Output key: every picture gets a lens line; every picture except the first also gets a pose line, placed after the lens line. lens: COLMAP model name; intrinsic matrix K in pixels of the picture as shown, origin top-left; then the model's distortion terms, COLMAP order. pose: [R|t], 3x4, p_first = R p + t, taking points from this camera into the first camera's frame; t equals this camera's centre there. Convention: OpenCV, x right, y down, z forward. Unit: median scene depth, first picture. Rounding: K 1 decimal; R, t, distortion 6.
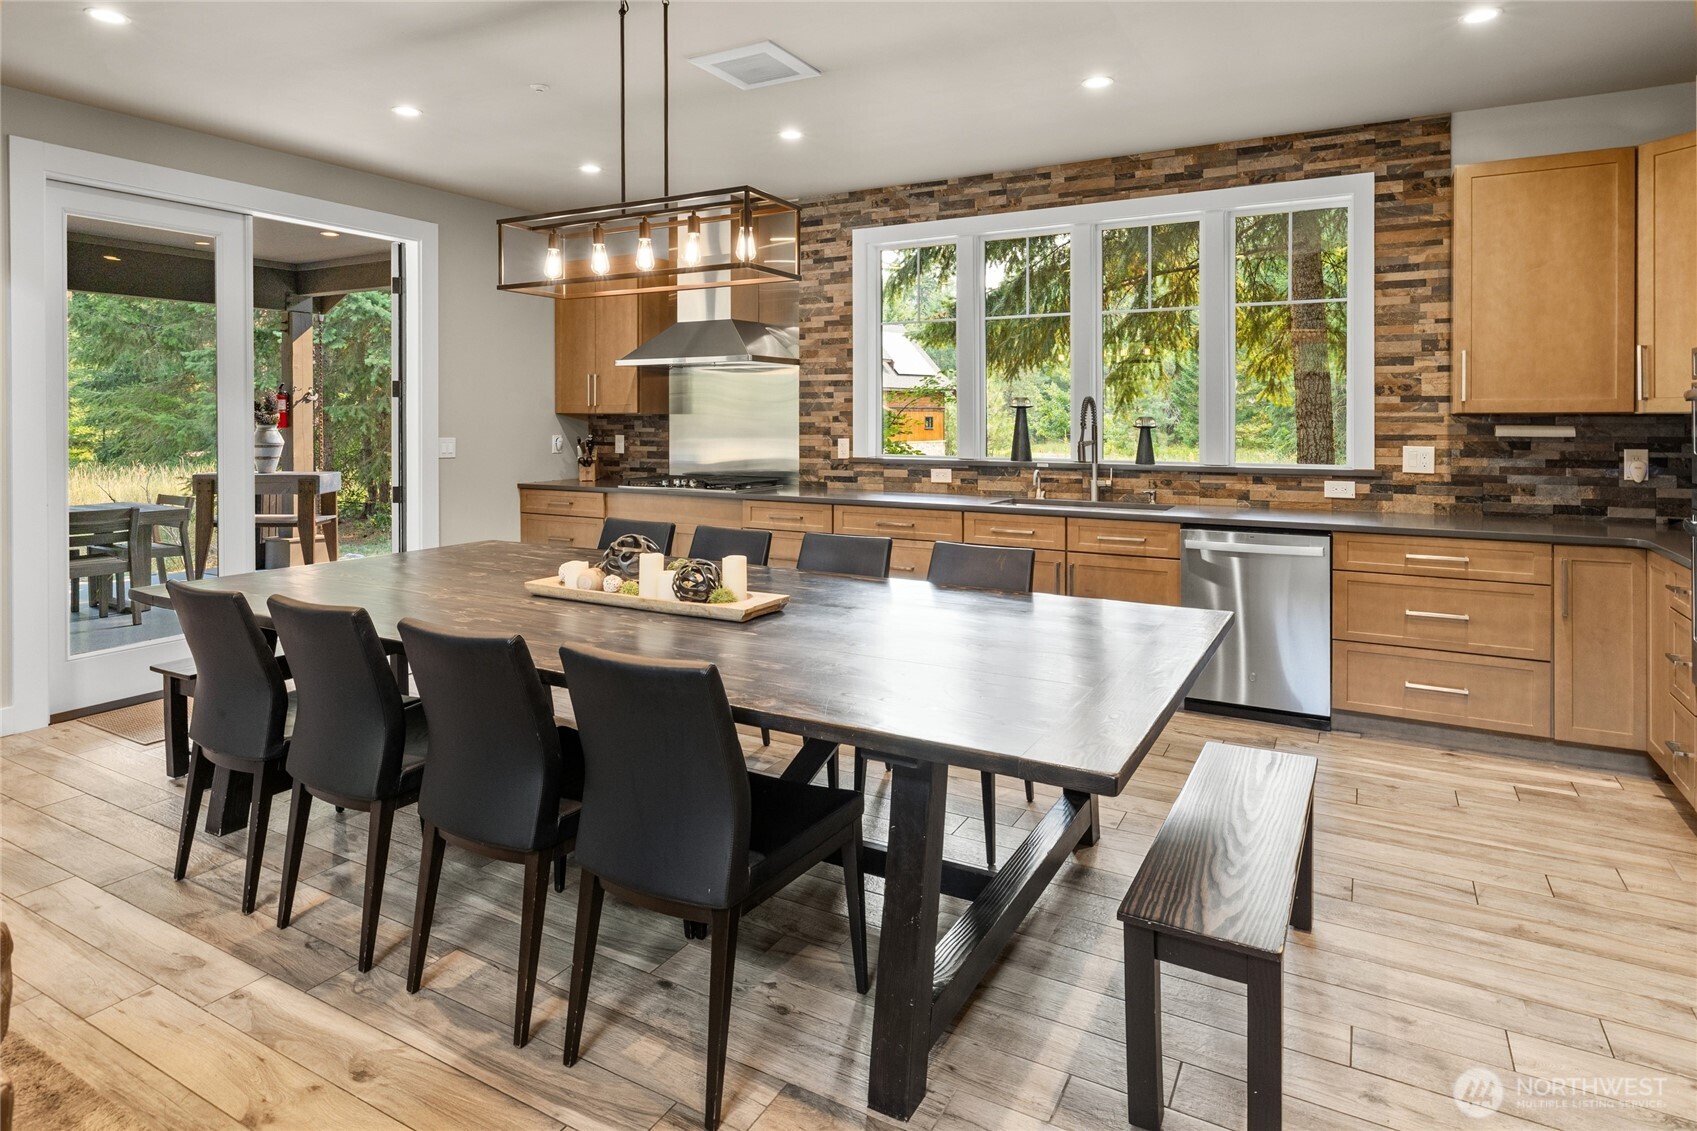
lens RADIAL K [[910.5, 0, 938.6], [0, 910.5, 413.9], [0, 0, 1]] dist [-0.004946, -0.001456]
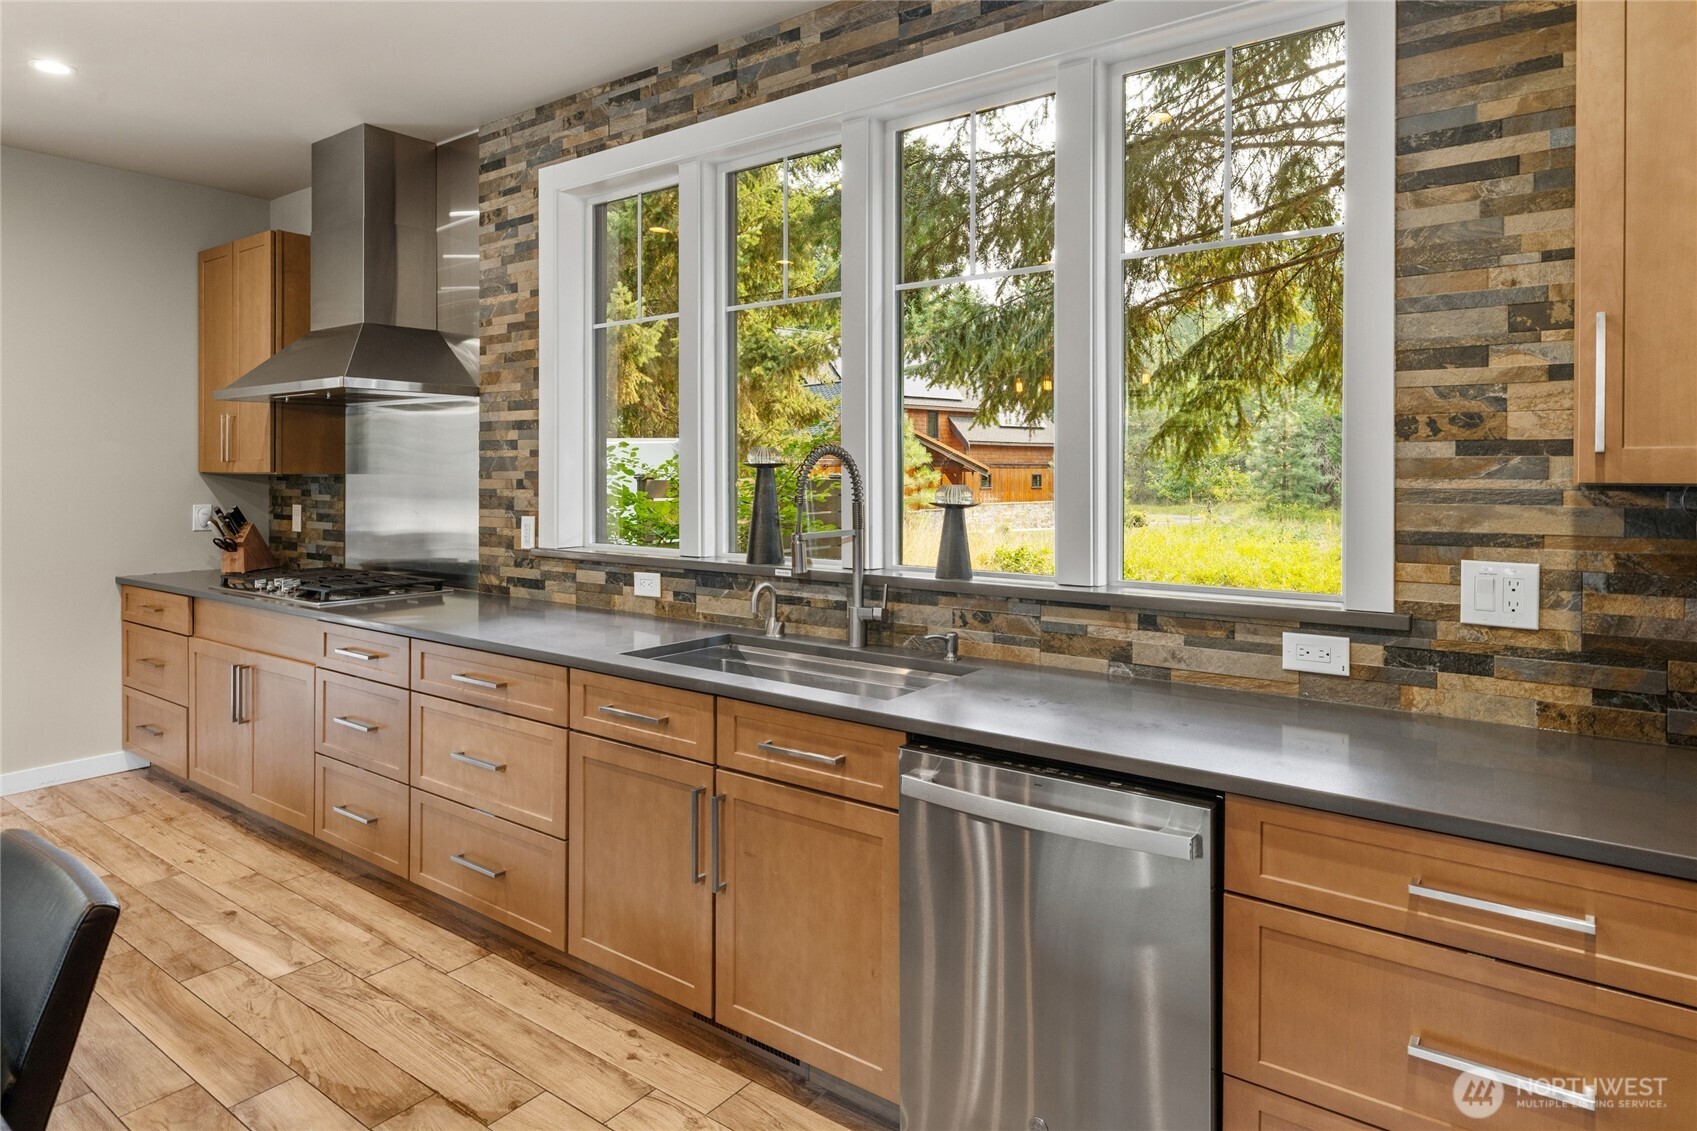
lens RADIAL K [[989.8, 0, 915.5], [0, 989.8, 476.6], [0, 0, 1]] dist [0.005252, -0.018124]
pose [[0.989807, 0.003663, -0.142365, 0.266515], [-0.002854, 0.999979, 0.005891, -0.004218], [0.142384, -0.005425, 0.989797, 0.418506]]
